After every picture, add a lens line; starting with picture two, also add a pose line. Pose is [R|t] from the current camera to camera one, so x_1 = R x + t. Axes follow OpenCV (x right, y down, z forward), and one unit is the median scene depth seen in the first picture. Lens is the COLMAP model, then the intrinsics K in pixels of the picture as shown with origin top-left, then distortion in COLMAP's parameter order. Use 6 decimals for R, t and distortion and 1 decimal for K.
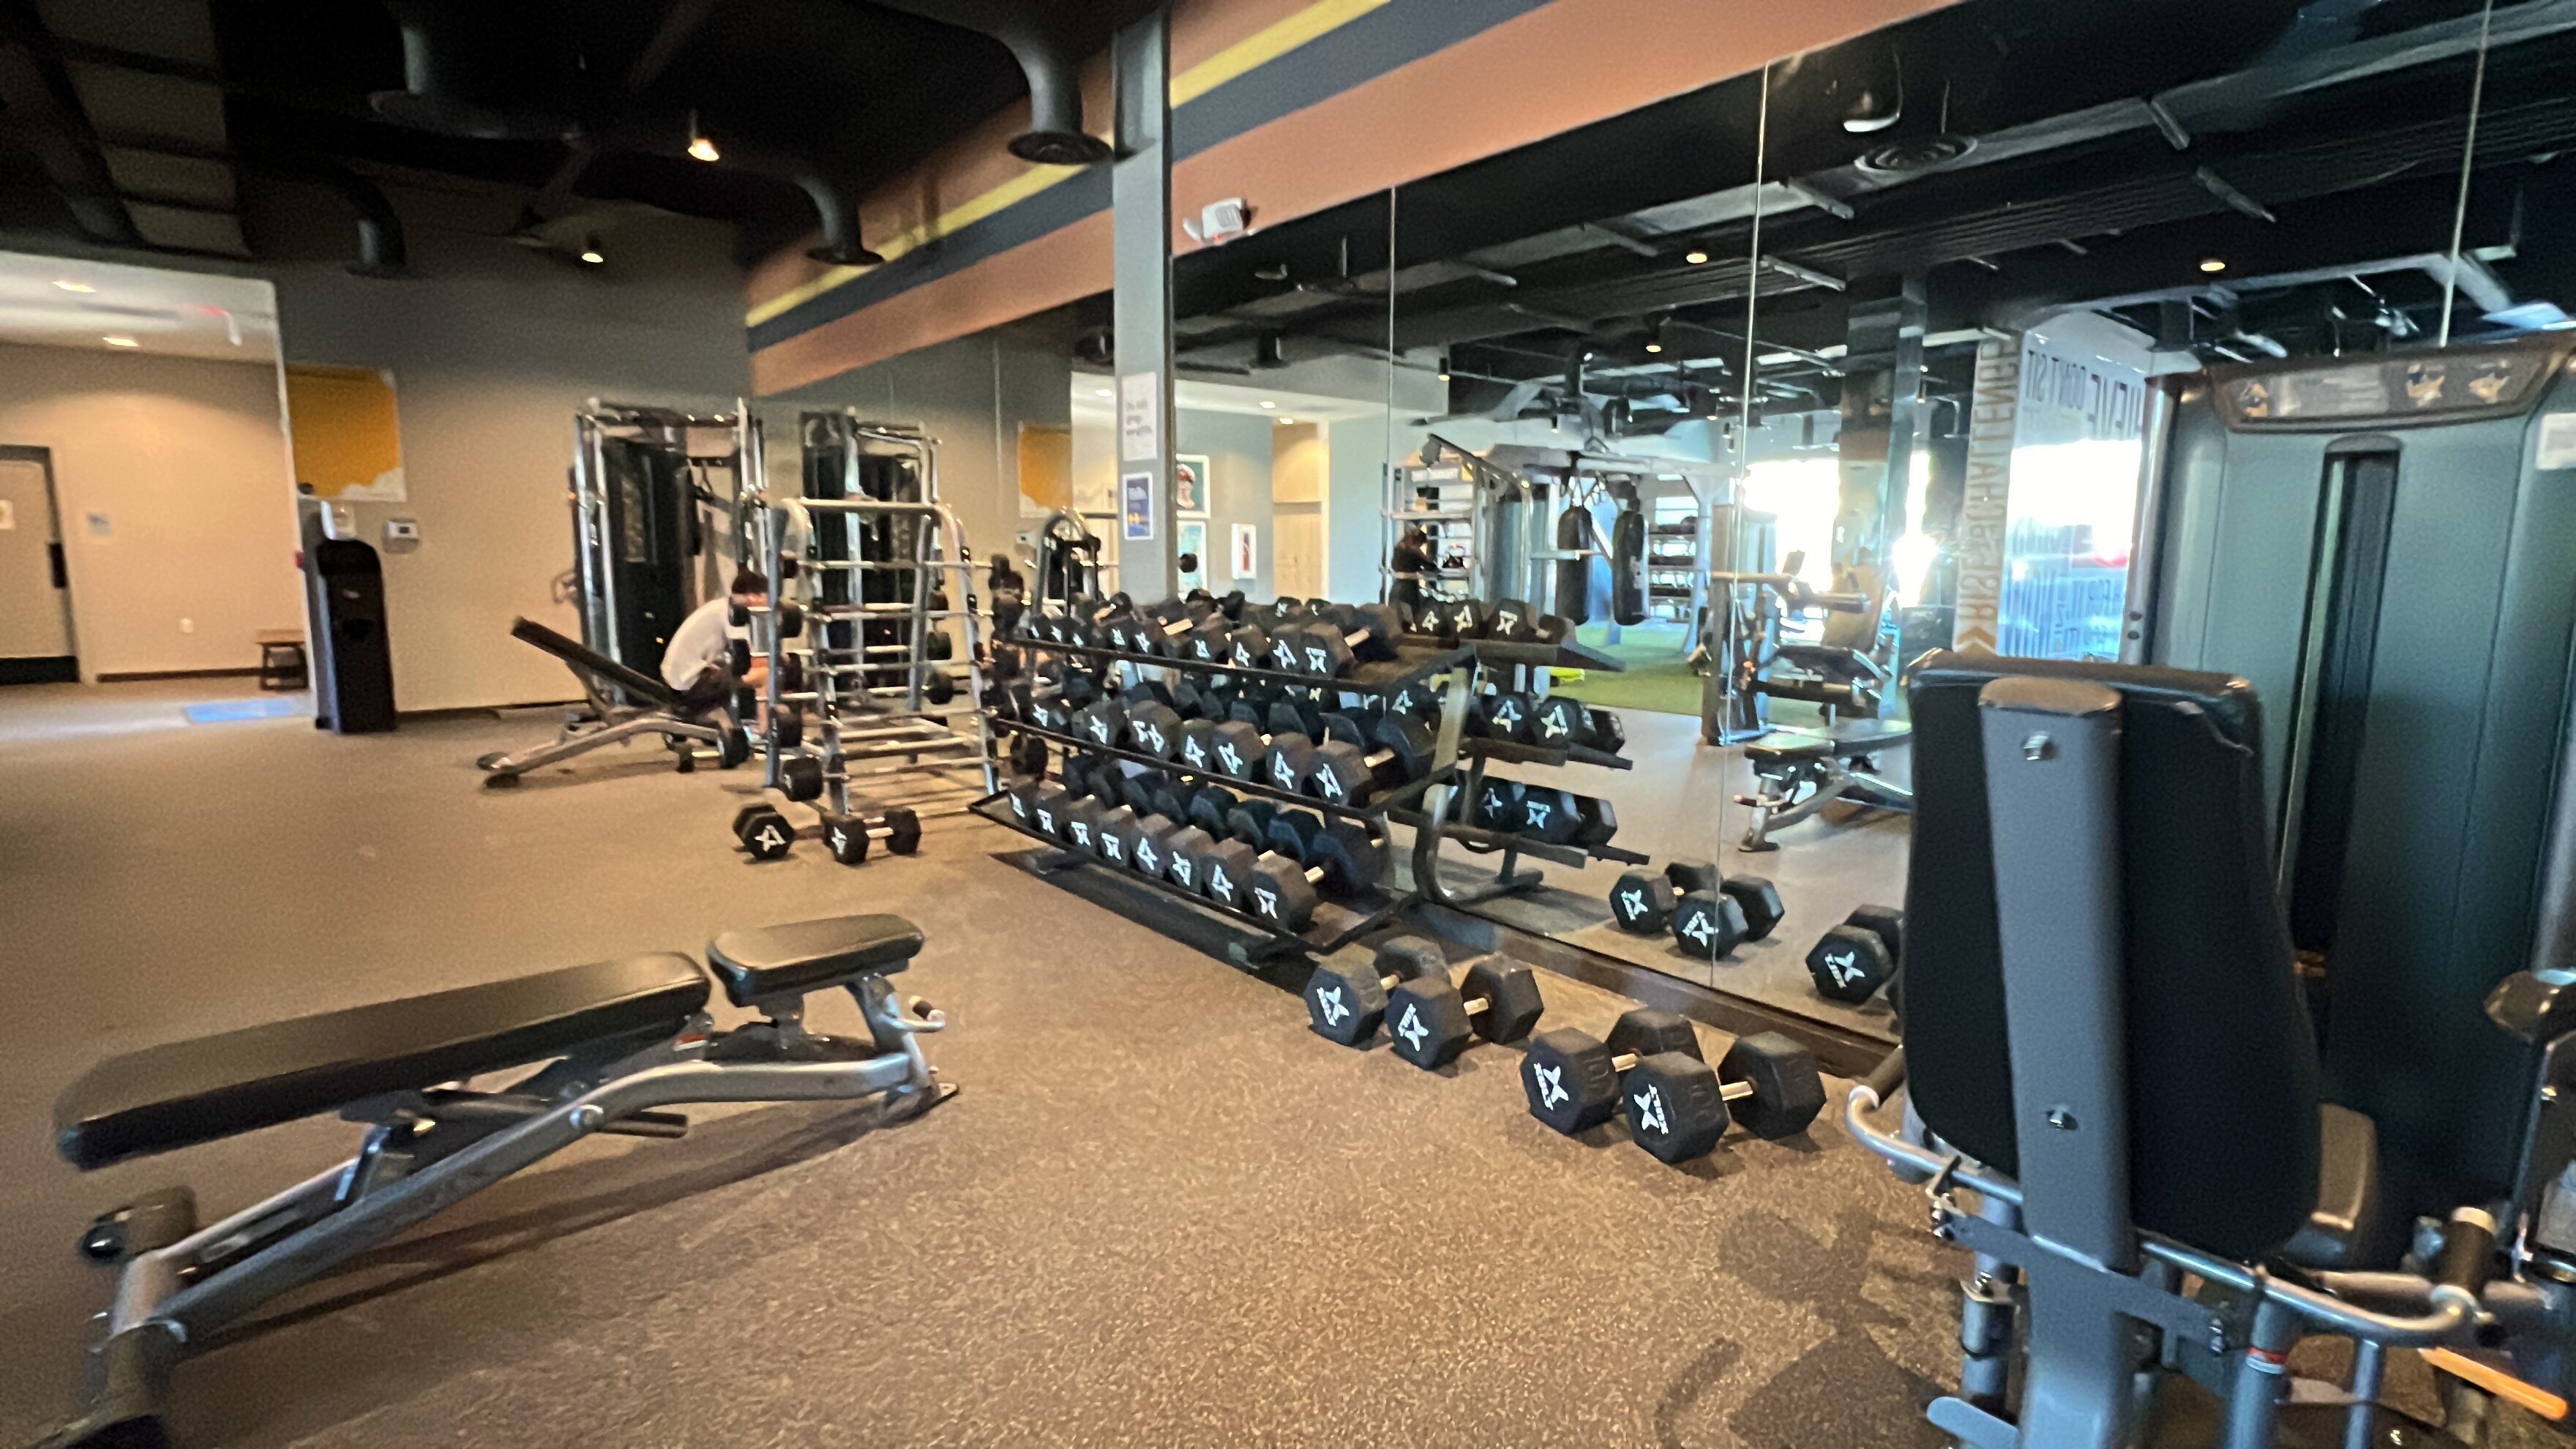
lens RADIAL K [[1187.8, 0, 1286.3], [0, 1187.8, 729.9], [0, 0, 1]] dist [0.001701, 0.000085]
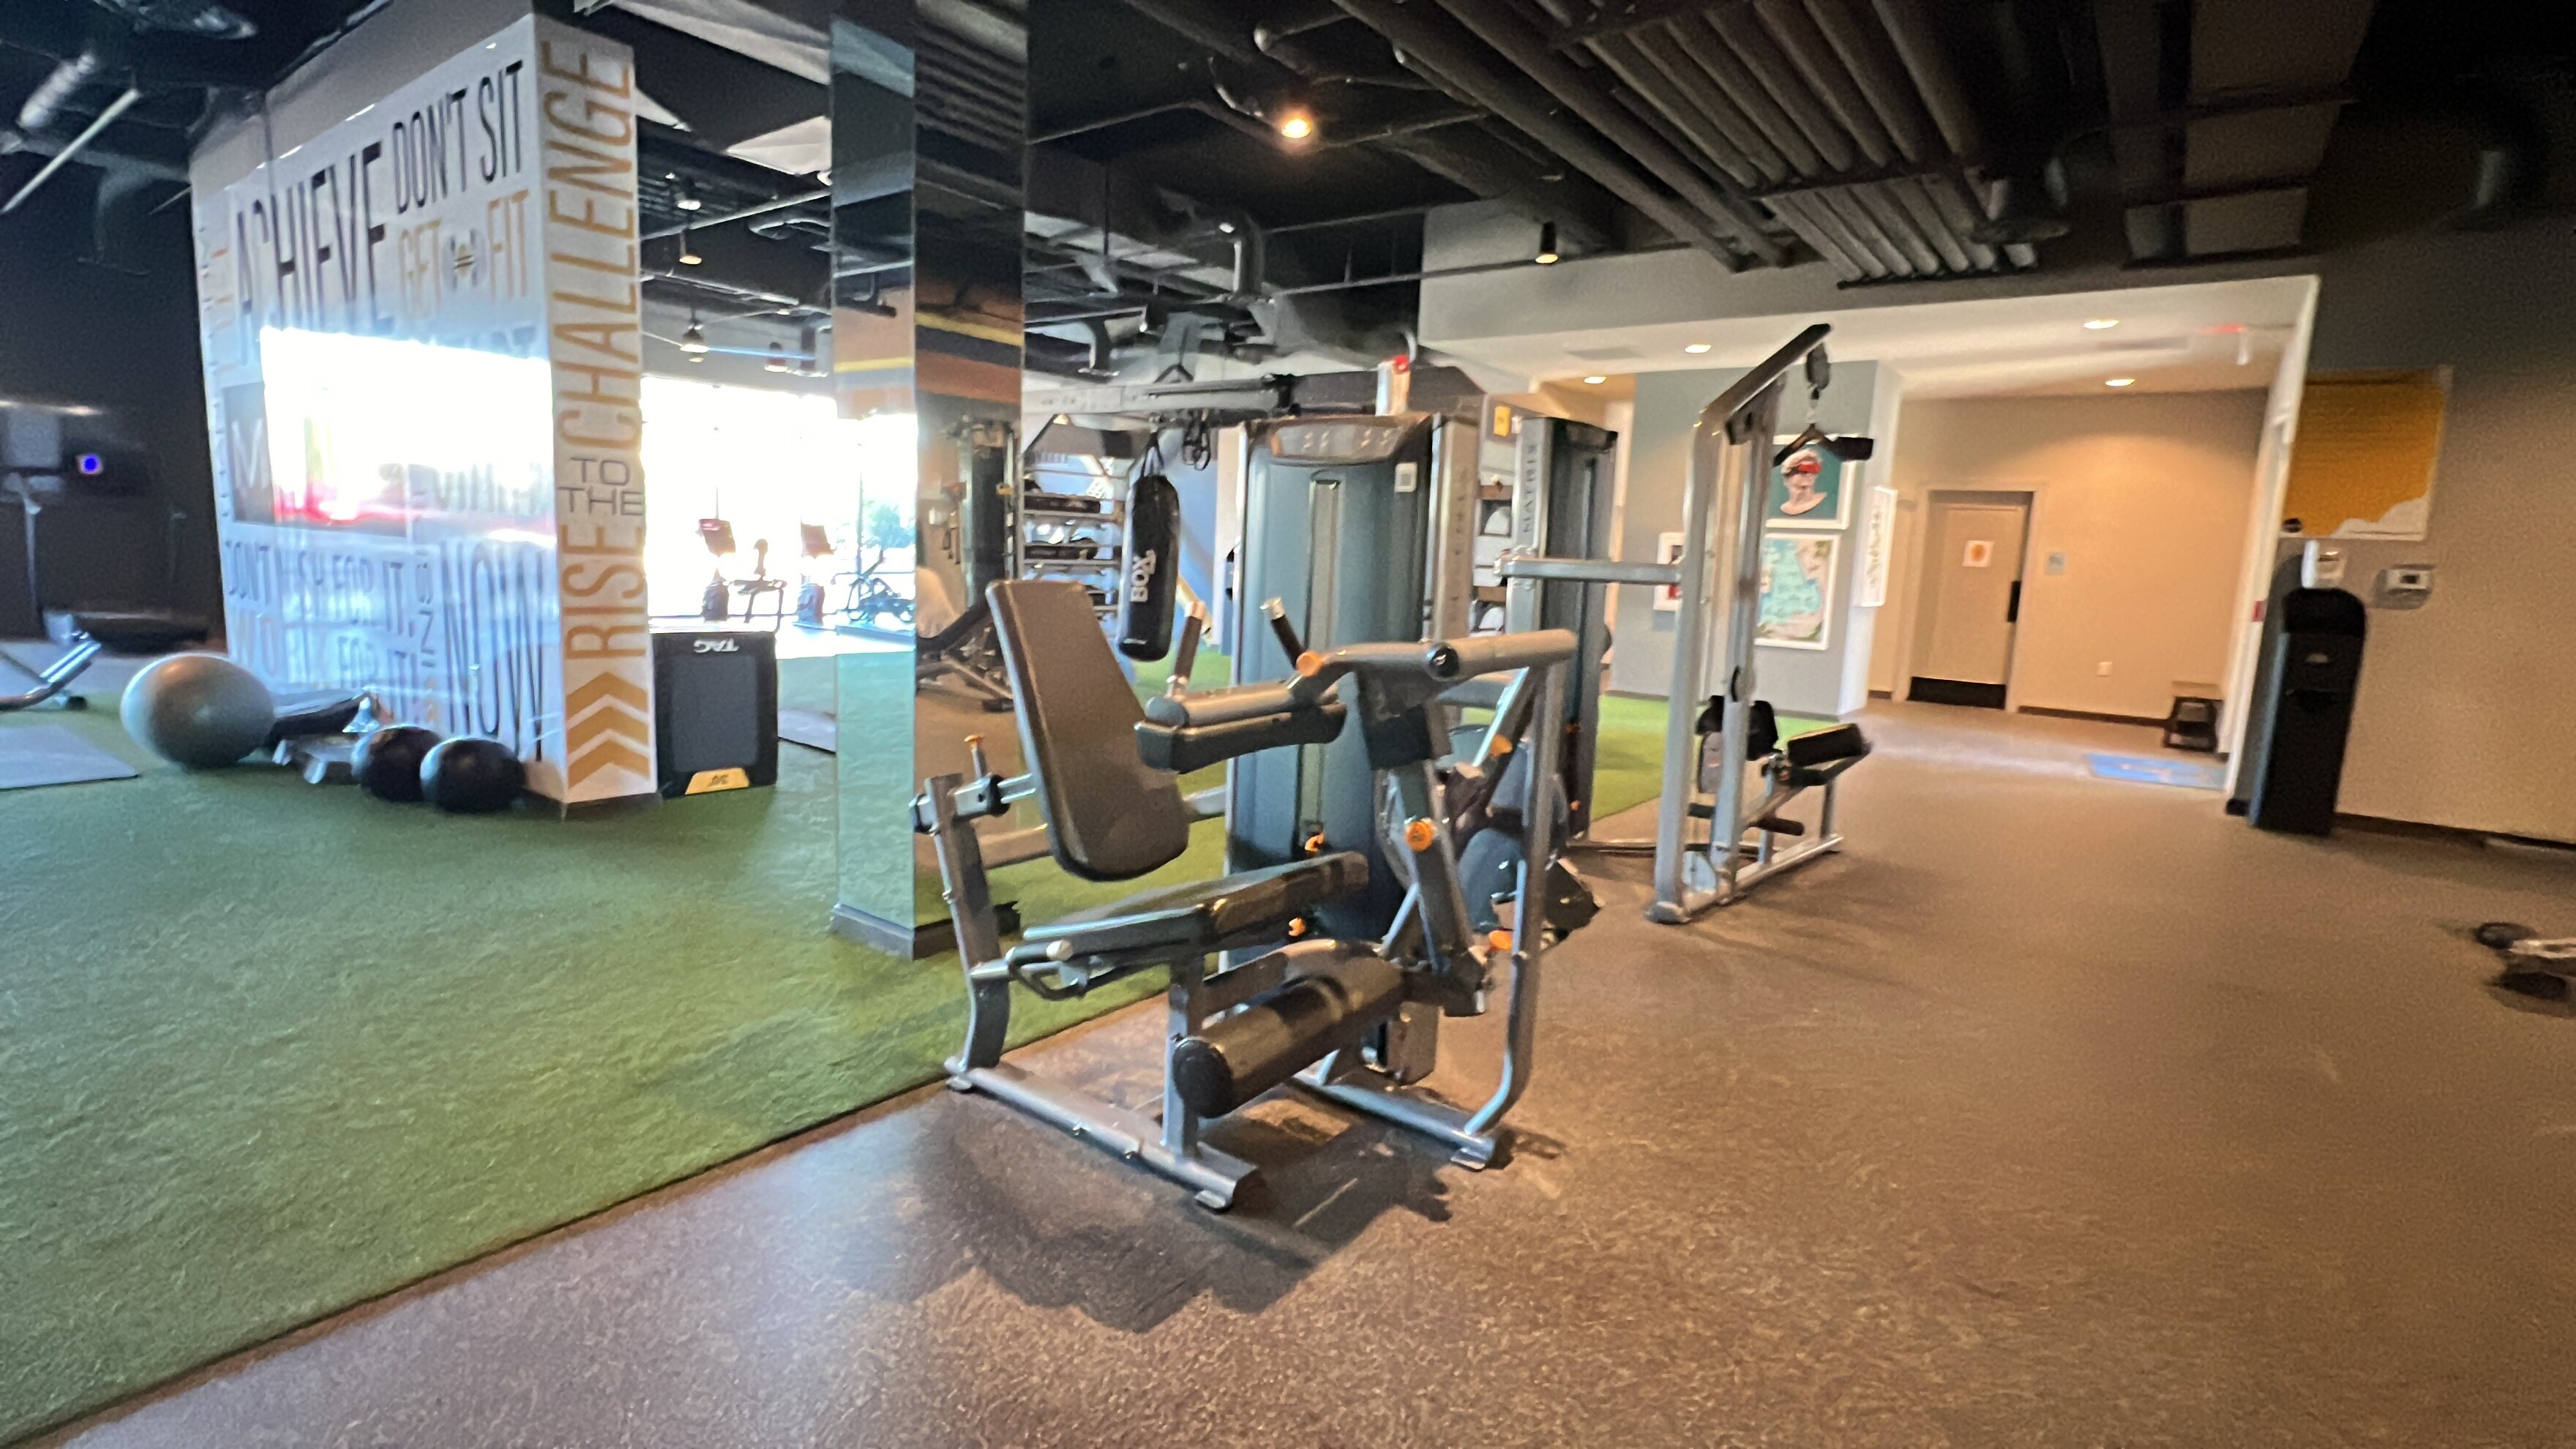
lens RADIAL K [[1187.8, 0, 1283.8], [0, 1187.8, 720.1], [0, 0, 1]] dist [0.001701, 0.000085]
pose [[0.231268, 0.142492, -0.962399, -0.176876], [-0.181873, 0.978110, 0.101113, -0.028168], [0.955739, 0.151650, 0.252120, 0.150501]]
